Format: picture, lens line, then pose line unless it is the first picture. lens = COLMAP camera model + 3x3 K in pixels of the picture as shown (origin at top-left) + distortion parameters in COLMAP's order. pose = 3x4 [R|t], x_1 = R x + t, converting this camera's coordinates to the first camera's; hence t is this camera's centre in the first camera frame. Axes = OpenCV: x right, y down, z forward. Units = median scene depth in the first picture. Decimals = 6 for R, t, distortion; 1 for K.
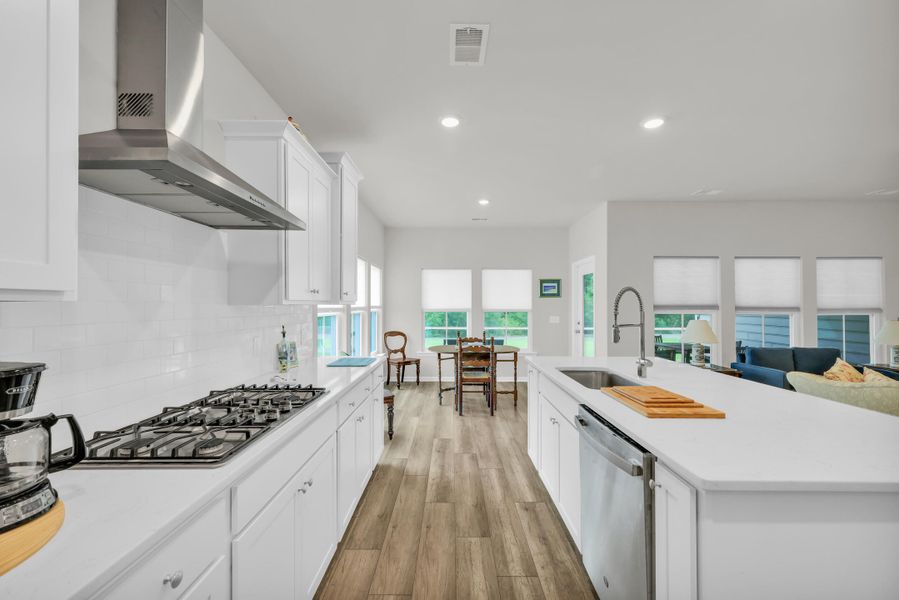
lens RADIAL K [[362.5, 0, 452.0], [0, 362.5, 304.3], [0, 0, 1]] dist [-0.008828, -0.000045]
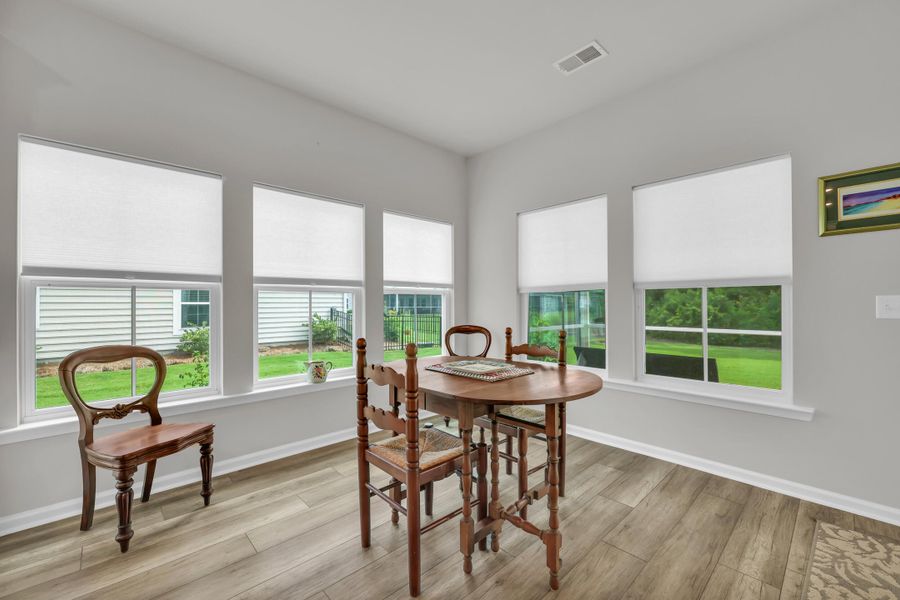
lens RADIAL K [[362.9, 0, 452.5], [0, 362.9, 304.3], [0, 0, 1]] dist [-0.008828, -0.000045]
pose [[0.687958, -0.004135, -0.725739, 0.430404], [0.006387, 0.999980, 0.000357, 0.066272], [0.725722, -0.004881, 0.687971, 0.971070]]
